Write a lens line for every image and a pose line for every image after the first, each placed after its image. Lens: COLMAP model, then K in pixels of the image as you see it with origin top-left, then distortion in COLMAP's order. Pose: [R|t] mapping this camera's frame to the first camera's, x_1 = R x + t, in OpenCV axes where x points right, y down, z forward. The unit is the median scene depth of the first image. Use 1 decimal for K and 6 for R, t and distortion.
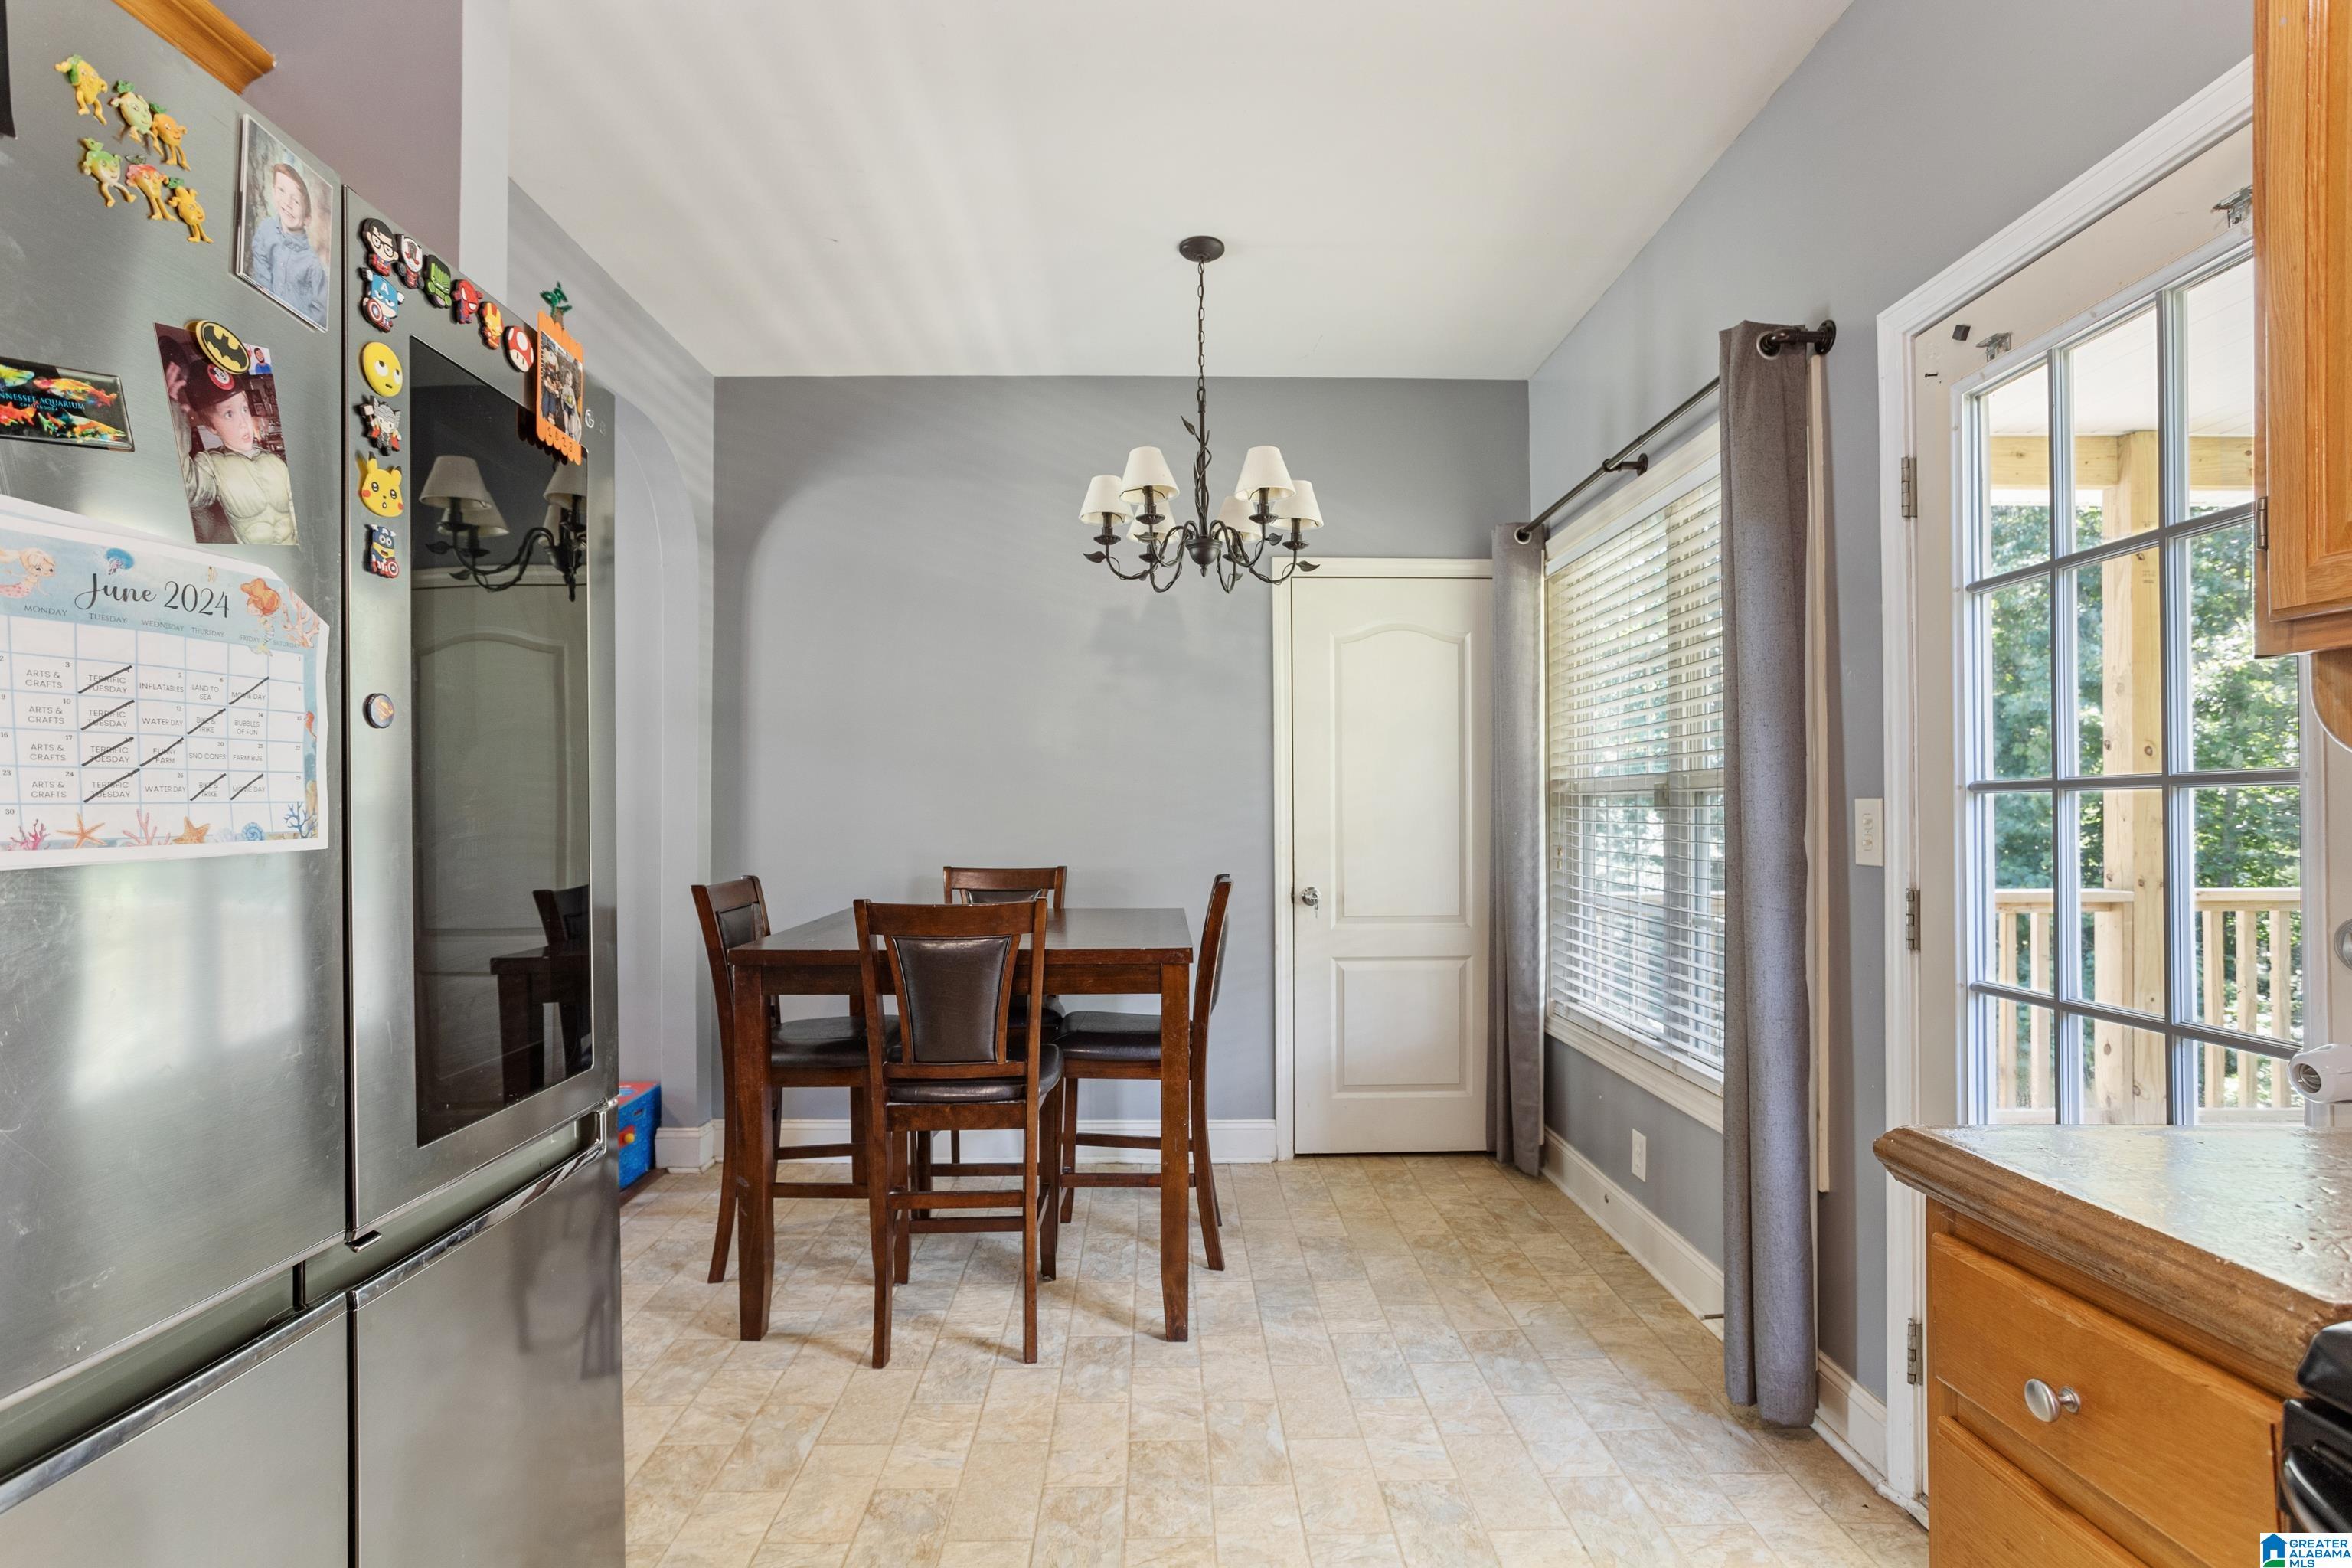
lens RADIAL K [[1131.3, 0, 1176.0], [0, 1131.3, 784.0], [0, 0, 1]] dist [-0.060588, 0.029986]
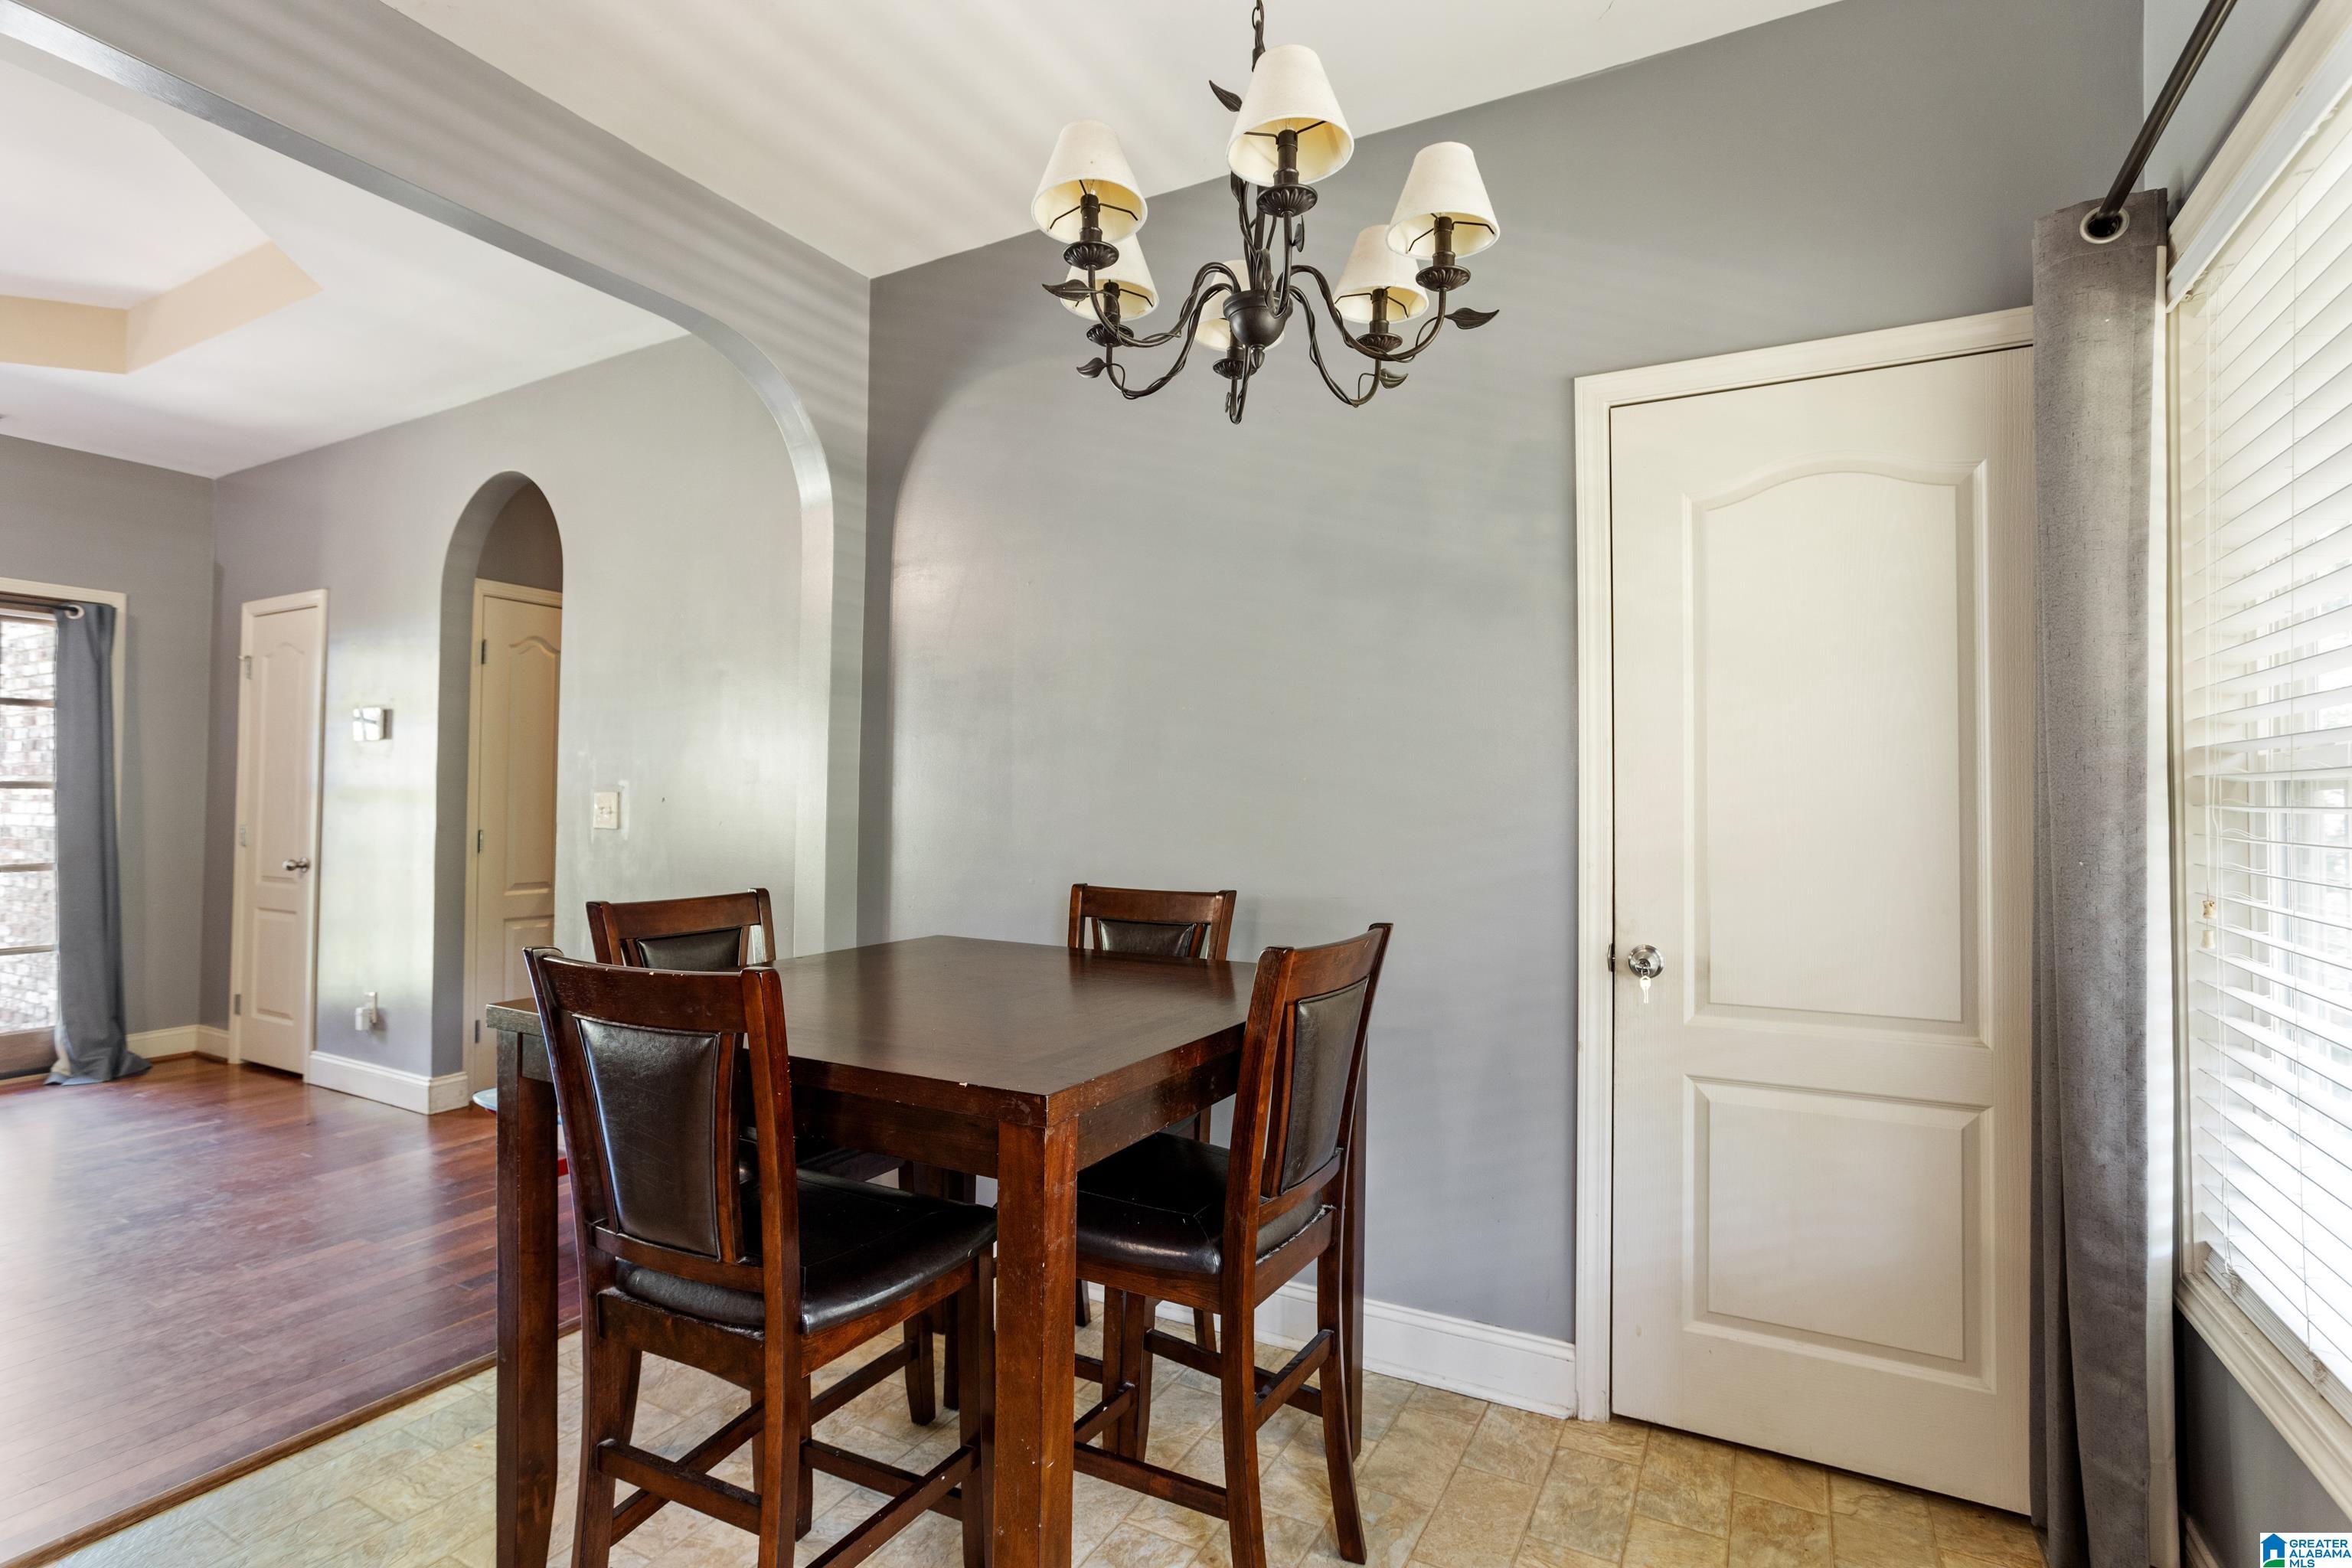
lens RADIAL K [[1122.5, 0, 1171.2], [0, 1122.5, 768.0], [0, 0, 1]] dist [-0.050352, 0.029583]
pose [[0.869949, -0.007911, -0.493078, 0.195394], [0.001544, 0.999910, -0.013319, 0.009733], [0.493140, 0.010825, 0.869883, 0.413025]]
